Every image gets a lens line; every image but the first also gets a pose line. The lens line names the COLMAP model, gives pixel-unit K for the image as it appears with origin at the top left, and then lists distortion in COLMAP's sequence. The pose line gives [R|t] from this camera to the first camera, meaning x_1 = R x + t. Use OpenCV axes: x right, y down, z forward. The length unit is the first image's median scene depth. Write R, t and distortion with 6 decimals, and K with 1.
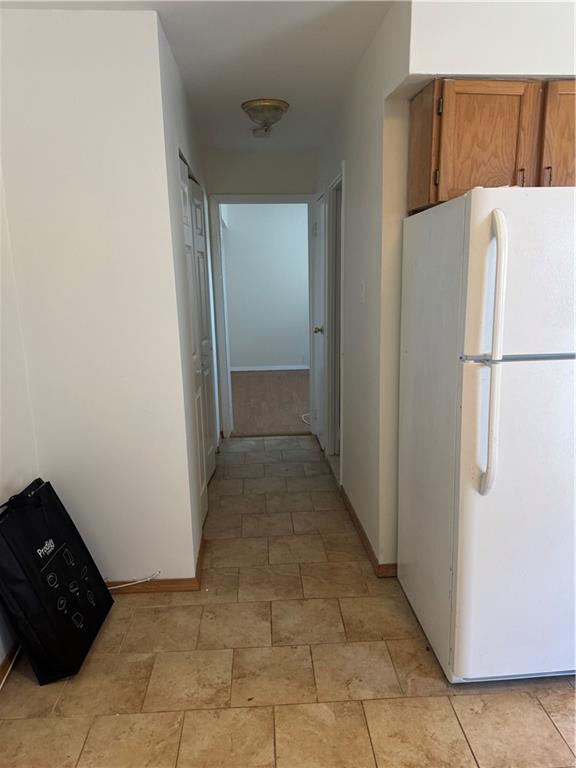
lens RADIAL K [[543.6, 0, 291.5], [0, 543.6, 382.5], [0, 0, 1]] dist [0.067462, -0.083689]
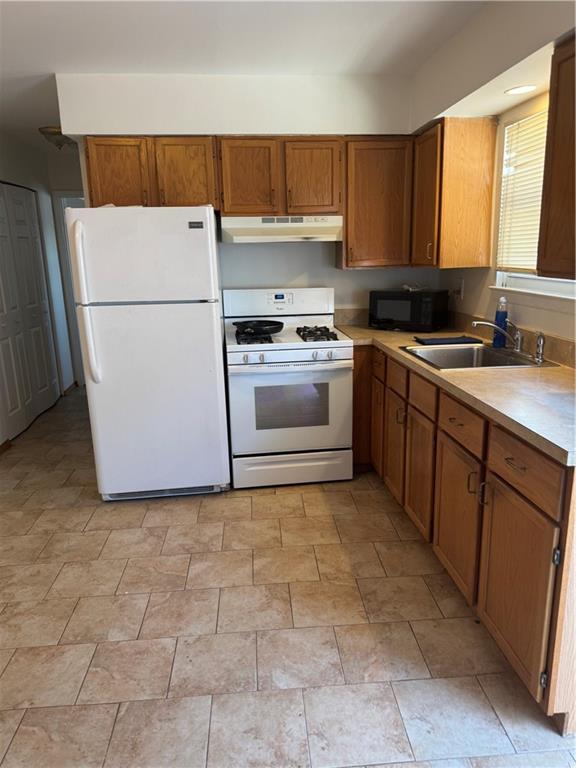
lens RADIAL K [[543.6, 0, 286.7], [0, 543.6, 385.0], [0, 0, 1]] dist [0.067462, -0.083689]
pose [[0.999833, -0.013480, 0.012341, 0.829346], [0.013006, 0.999204, 0.037703, 0.134563], [-0.012840, -0.037537, 0.999213, -0.668302]]
